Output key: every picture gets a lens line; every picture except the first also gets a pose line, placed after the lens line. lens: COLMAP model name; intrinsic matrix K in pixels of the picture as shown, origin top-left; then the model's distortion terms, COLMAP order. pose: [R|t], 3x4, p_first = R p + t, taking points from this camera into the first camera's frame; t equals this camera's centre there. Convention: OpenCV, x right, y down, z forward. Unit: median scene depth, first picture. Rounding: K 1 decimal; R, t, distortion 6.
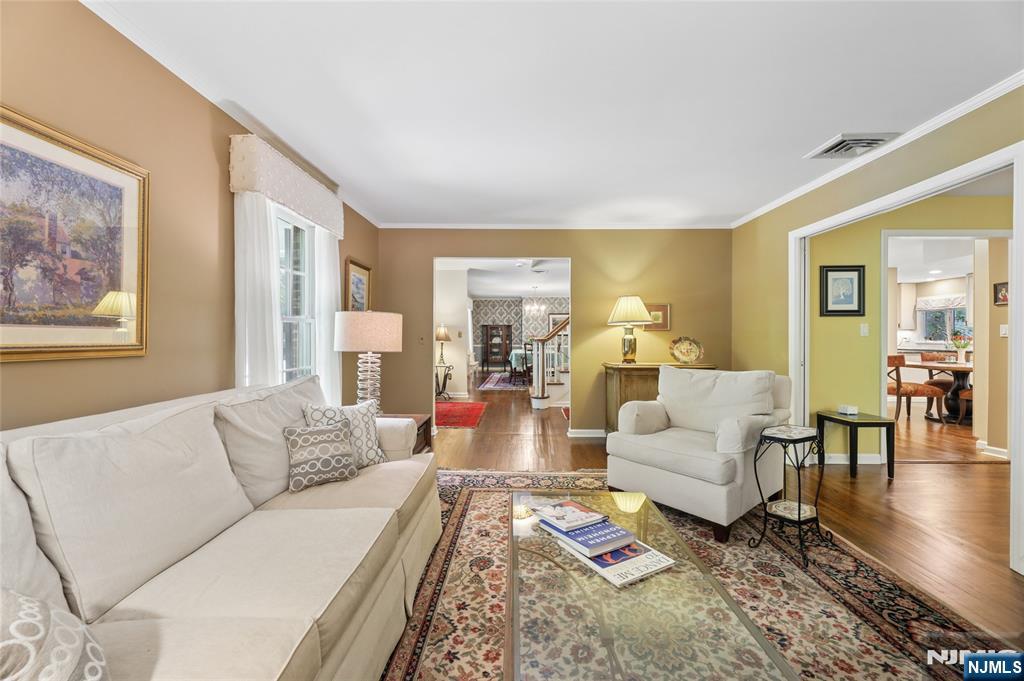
lens RADIAL K [[422.9, 0, 513.5], [0, 422.9, 339.1], [0, 0, 1]] dist [0.004535, 0.001022]
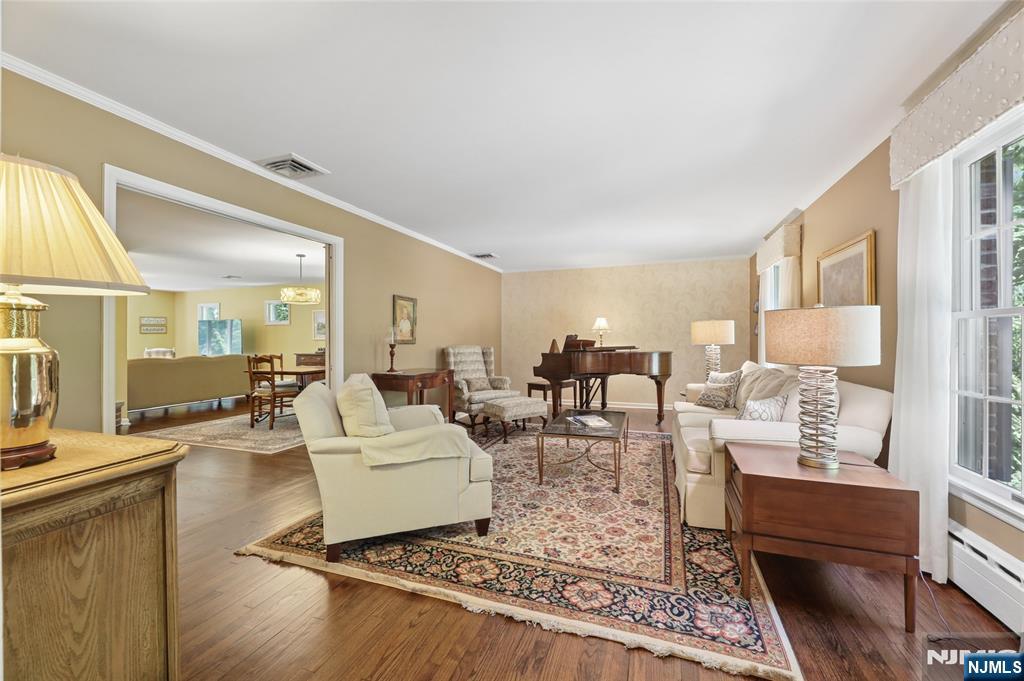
lens RADIAL K [[422.9, 0, 511.4], [0, 422.9, 338.4], [0, 0, 1]] dist [0.004535, 0.001022]
pose [[-0.949929, 0.001565, 0.312462, -0.085019], [0.003121, 0.999985, 0.004481, -0.016325], [-0.312450, 0.005232, -0.949920, 1.906357]]
